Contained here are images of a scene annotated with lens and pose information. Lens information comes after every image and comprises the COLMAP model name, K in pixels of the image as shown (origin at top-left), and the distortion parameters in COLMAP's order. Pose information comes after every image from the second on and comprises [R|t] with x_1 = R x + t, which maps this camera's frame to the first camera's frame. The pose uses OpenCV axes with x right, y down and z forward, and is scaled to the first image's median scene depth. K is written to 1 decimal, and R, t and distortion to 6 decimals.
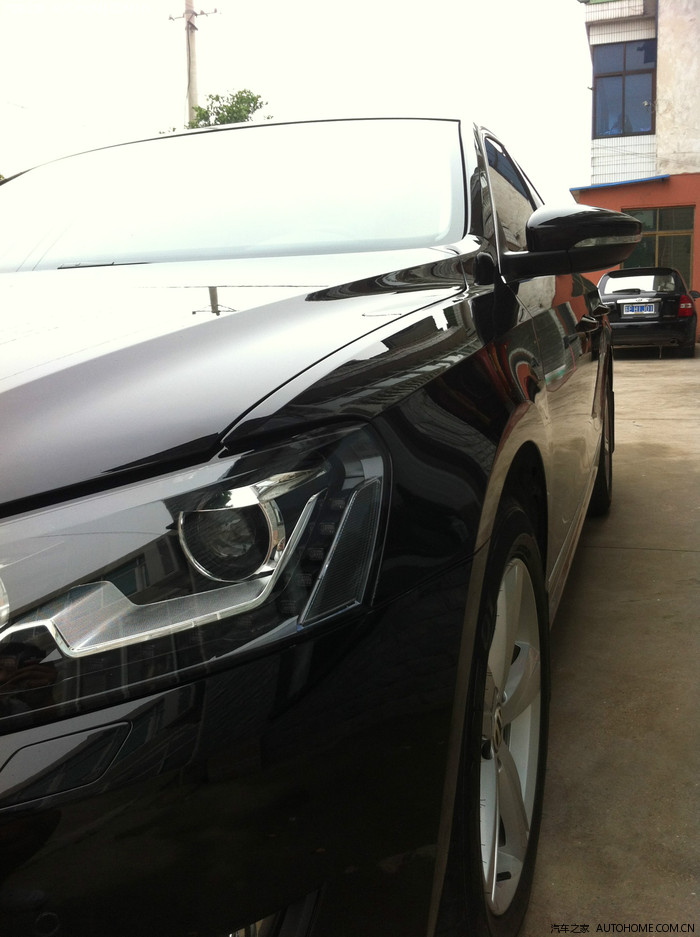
lens RADIAL K [[895.7, 0, 350.0], [0, 895.7, 468.5], [0, 0, 1]] dist [0.005041, -0.009594]
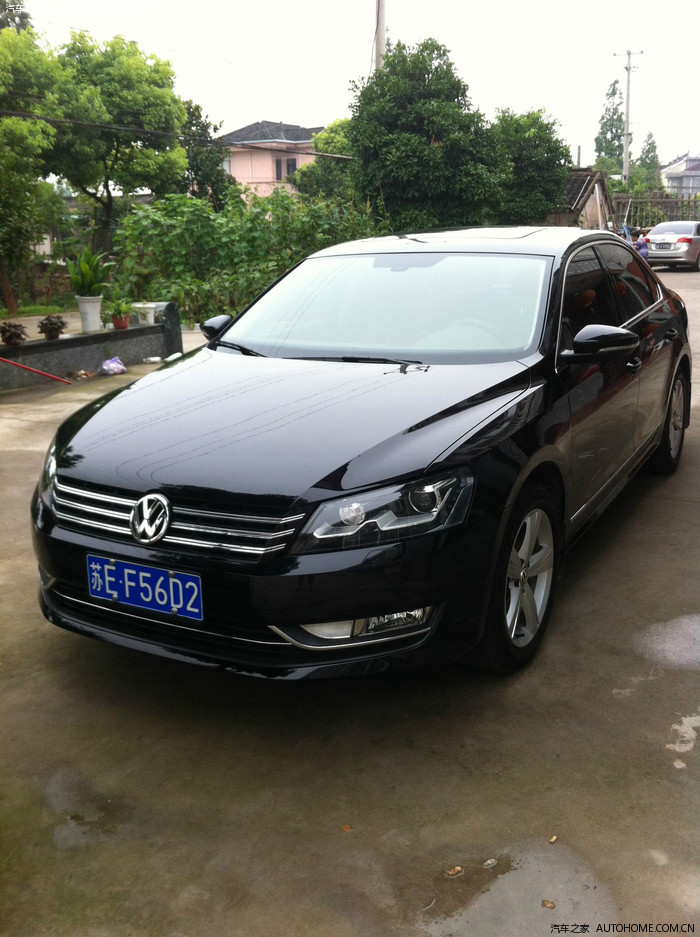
lens RADIAL K [[895.7, 0, 350.0], [0, 895.7, 468.5], [0, 0, 1]] dist [0.005041, -0.009594]
pose [[0.982572, 0.063212, -0.174804, 0.169693], [-0.046645, 0.994160, 0.097312, -0.351009], [0.179934, -0.087462, 0.979783, -2.312664]]
